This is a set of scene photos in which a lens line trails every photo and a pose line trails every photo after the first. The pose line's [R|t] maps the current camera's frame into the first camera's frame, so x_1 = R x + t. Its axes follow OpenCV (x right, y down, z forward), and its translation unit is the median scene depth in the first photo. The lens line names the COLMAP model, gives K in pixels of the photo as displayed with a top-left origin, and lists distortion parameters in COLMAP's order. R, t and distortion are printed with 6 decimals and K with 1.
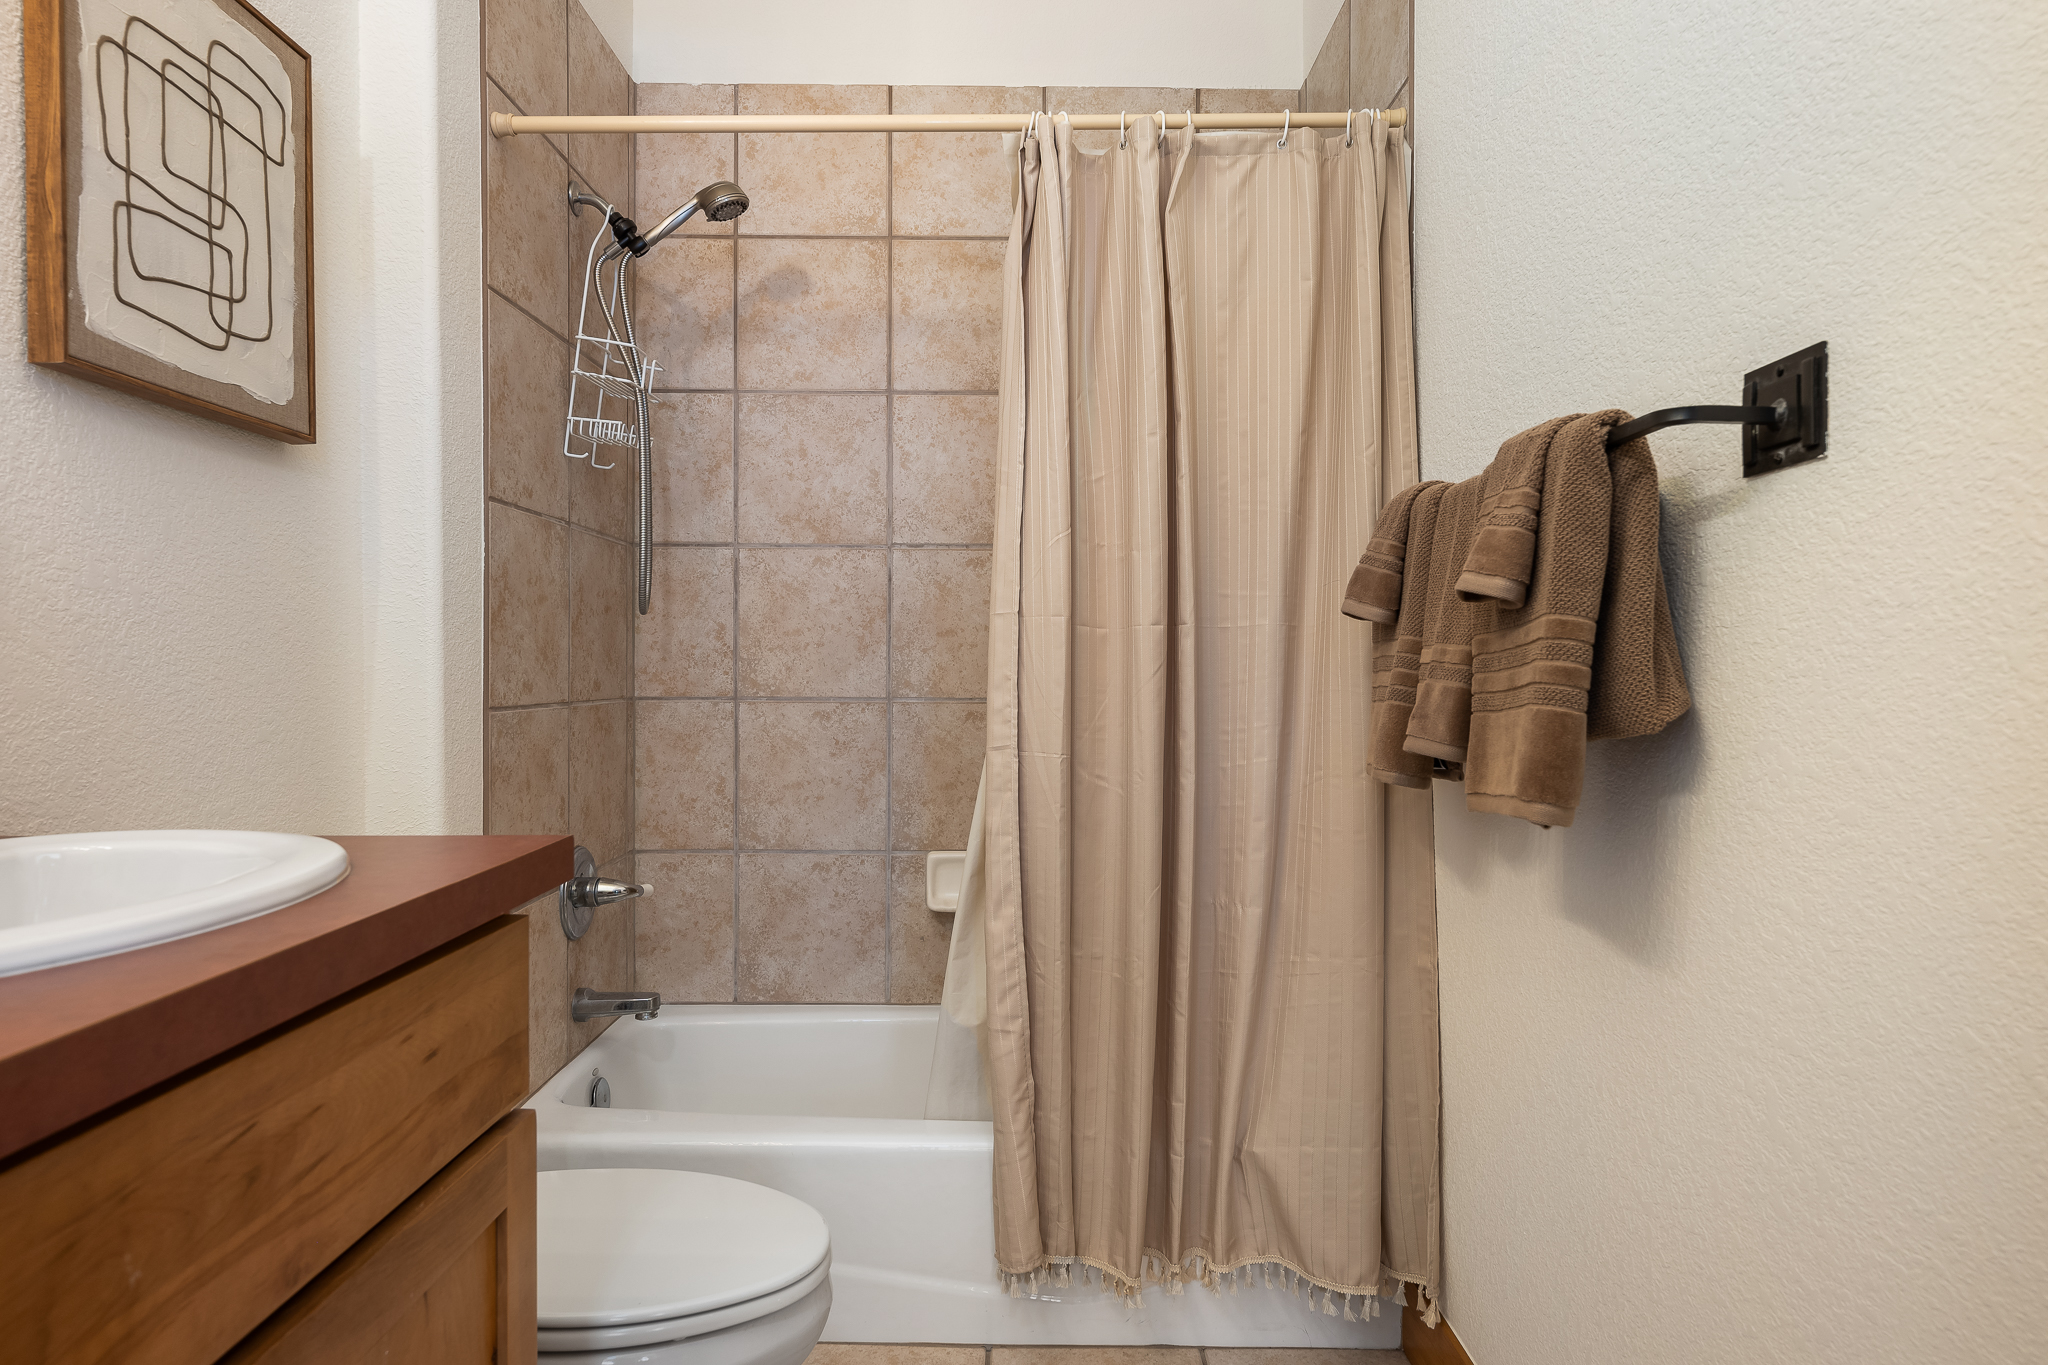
lens RADIAL K [[1179.5, 0, 1024.0], [0, 1179.5, 682.5], [0, 0, 1]] dist [-0.000026, -0.000070]
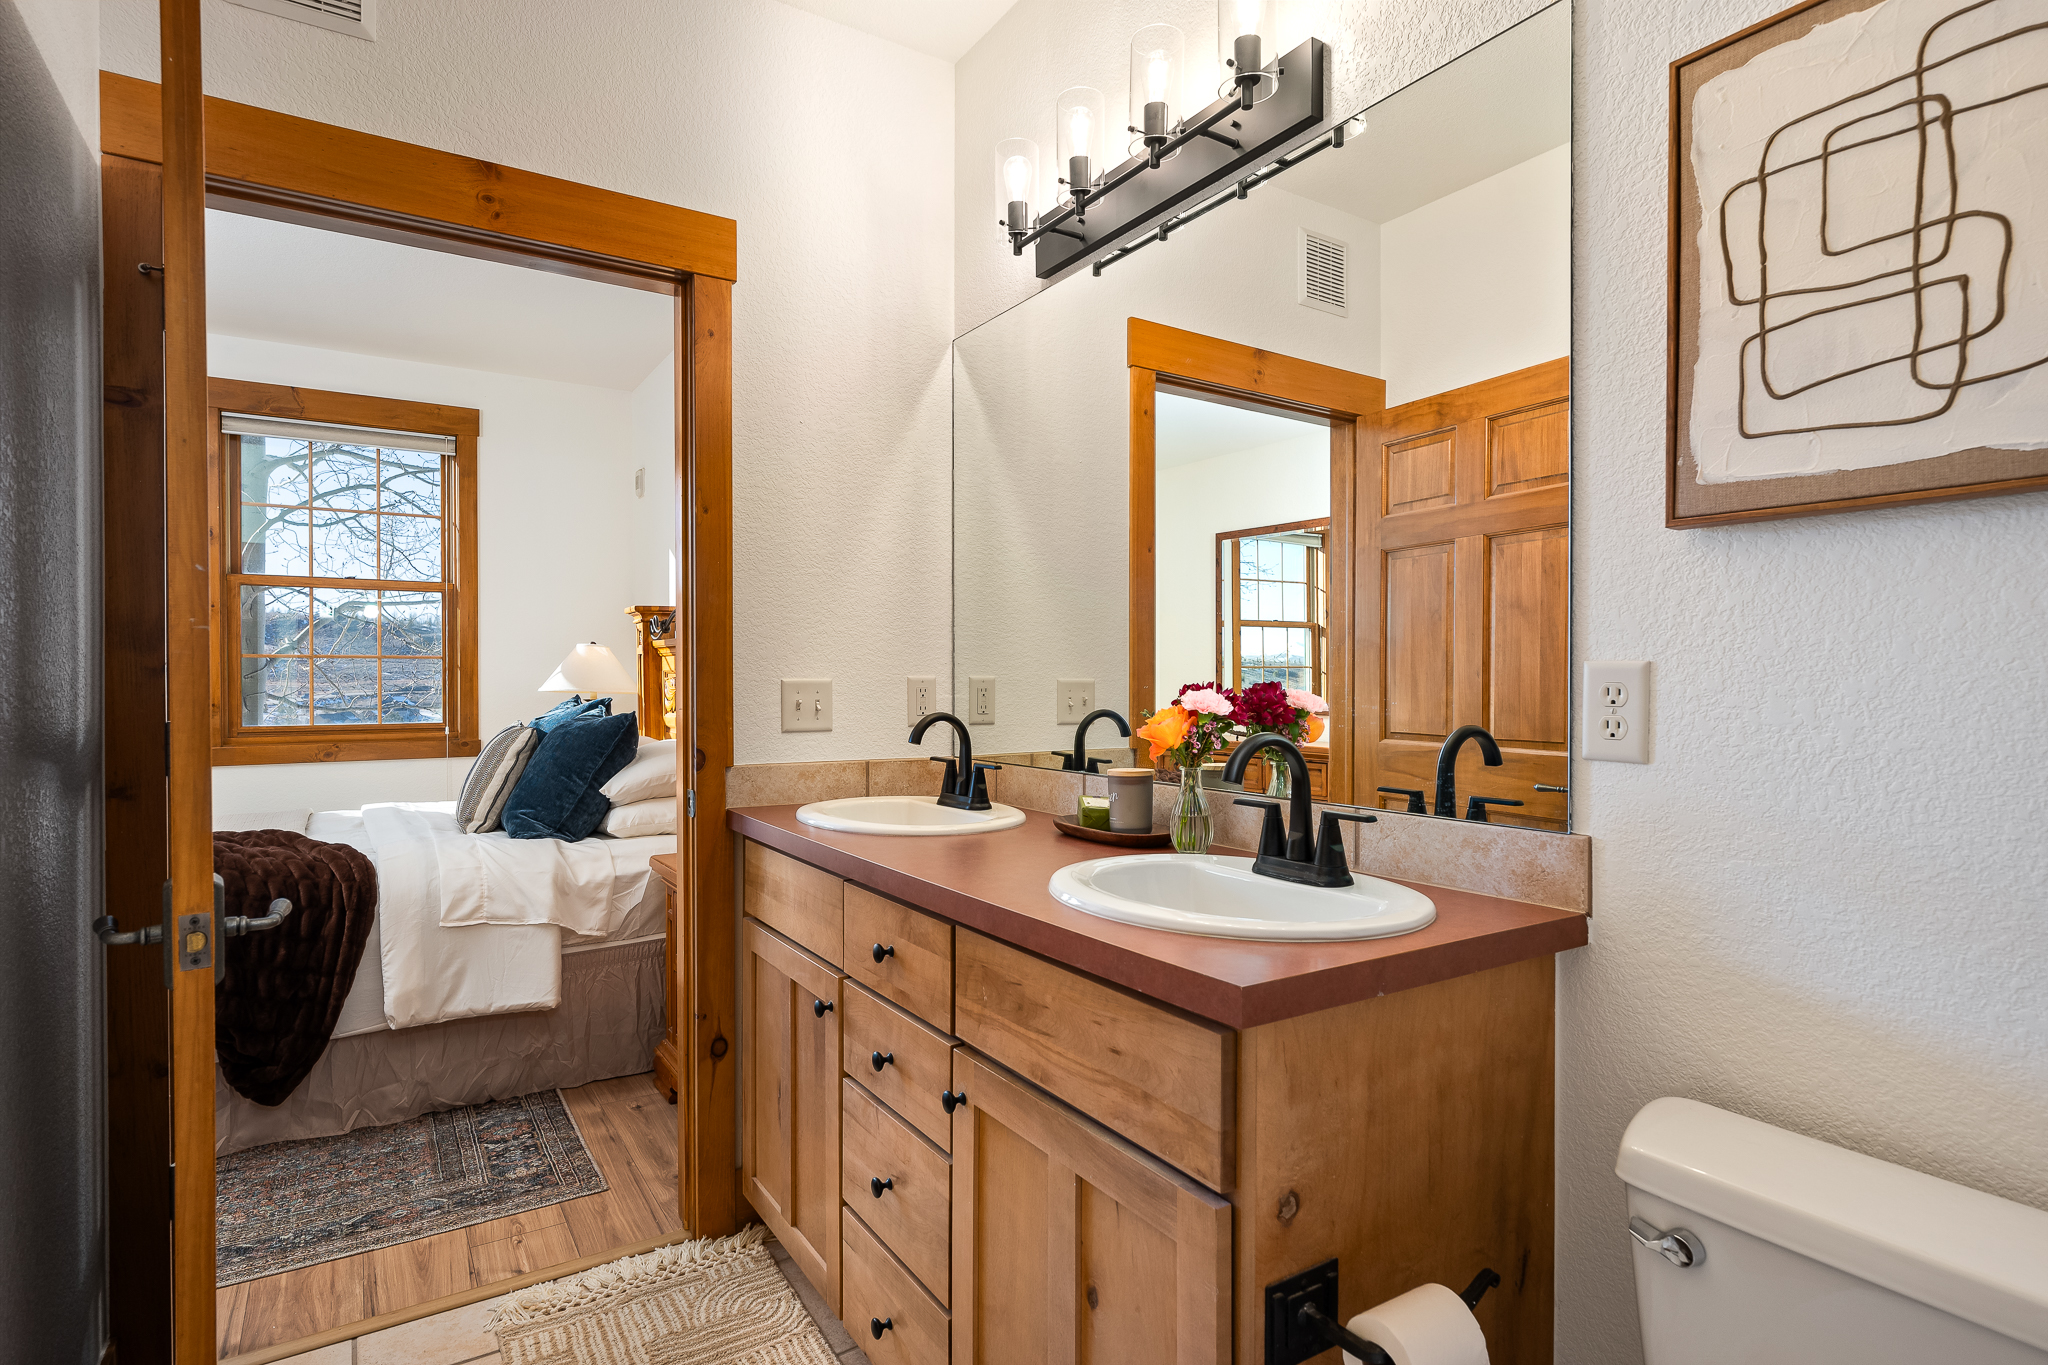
lens RADIAL K [[1040.1, 0, 1024.0], [0, 1040.1, 682.5], [0, 0, 1]] dist [-0.002362, 0.000181]
pose [[-0.841430, 0.000843, -0.540365, 0.204562], [-0.008302, 0.999861, 0.014487, -0.114071], [0.540302, 0.016675, -0.841306, 1.295848]]
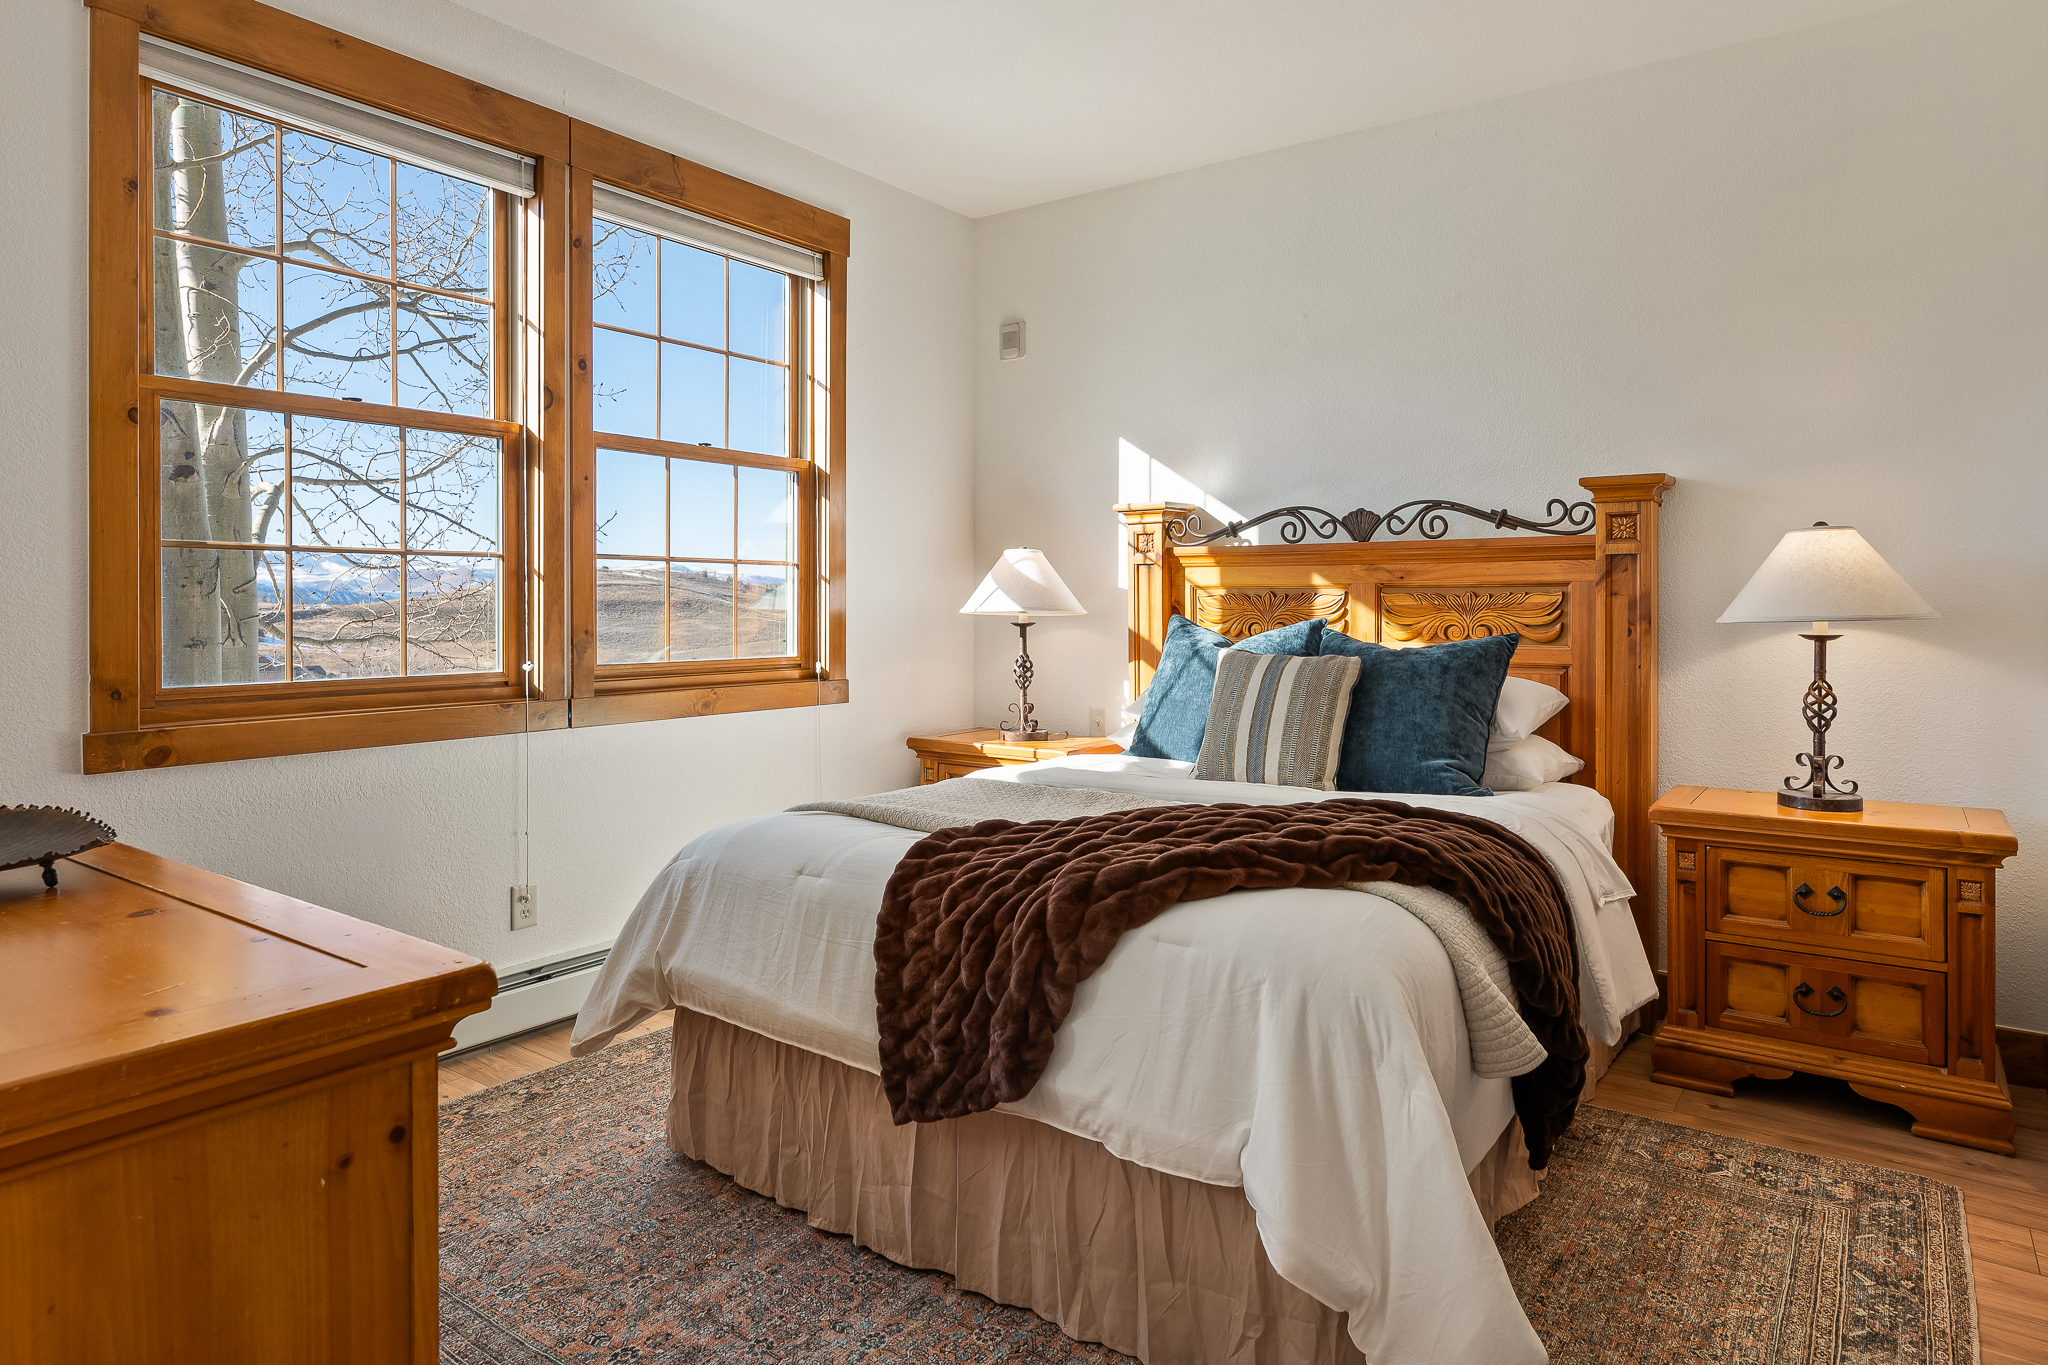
lens RADIAL K [[1199.8, 0, 1032.3], [0, 1199.8, 638.4], [0, 0, 1]] dist [0.000767, 0.000262]
pose [[-0.575925, 0.019592, -0.817268, 2.105939], [-0.014769, 0.999300, 0.034364, -0.058285], [0.817369, 0.031861, -0.575232, -0.762480]]
